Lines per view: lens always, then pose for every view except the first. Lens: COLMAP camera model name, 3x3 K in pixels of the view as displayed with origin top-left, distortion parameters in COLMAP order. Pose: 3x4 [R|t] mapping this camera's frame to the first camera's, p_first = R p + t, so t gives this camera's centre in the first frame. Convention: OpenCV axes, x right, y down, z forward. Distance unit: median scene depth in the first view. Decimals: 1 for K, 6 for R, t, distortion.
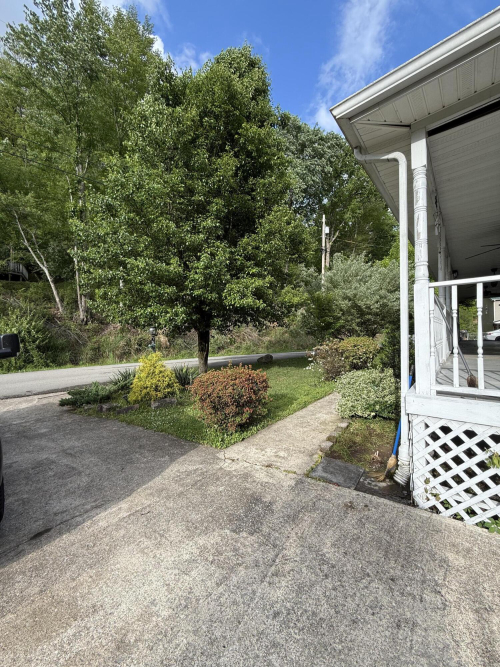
lens RADIAL K [[275.0, 0, 249.9], [0, 275.0, 329.1], [0, 0, 1]] dist [-0.001459, -0.000197]
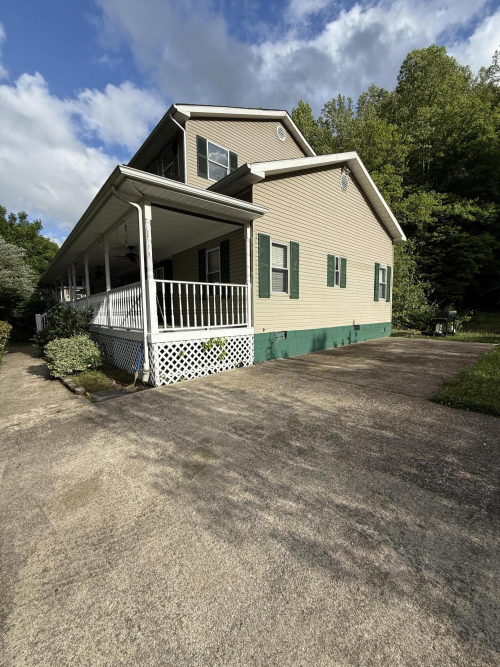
lens RADIAL K [[266.2, 0, 253.4], [0, 266.2, 334.4], [0, 0, 1]] dist [0.000866, 0.000177]
pose [[0.177237, -0.083074, 0.980656, -1.268353], [0.007773, 0.996518, 0.083013, 0.084820], [-0.984138, -0.007091, 0.177266, -0.089327]]
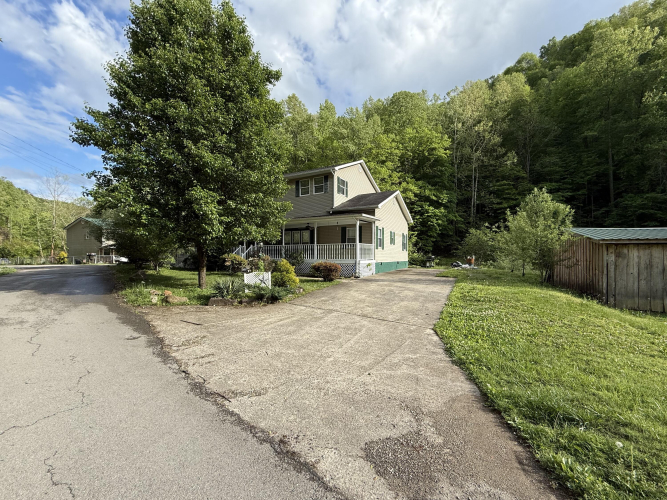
lens RADIAL K [[266.2, 0, 333.5], [0, 266.2, 250.0], [0, 0, 1]] dist [0.000866, 0.000177]
pose [[-0.140581, 0.021086, 0.989845, -5.843569], [-0.014801, 0.999617, -0.023396, 0.149661], [-0.989959, -0.017939, -0.140215, 2.641929]]
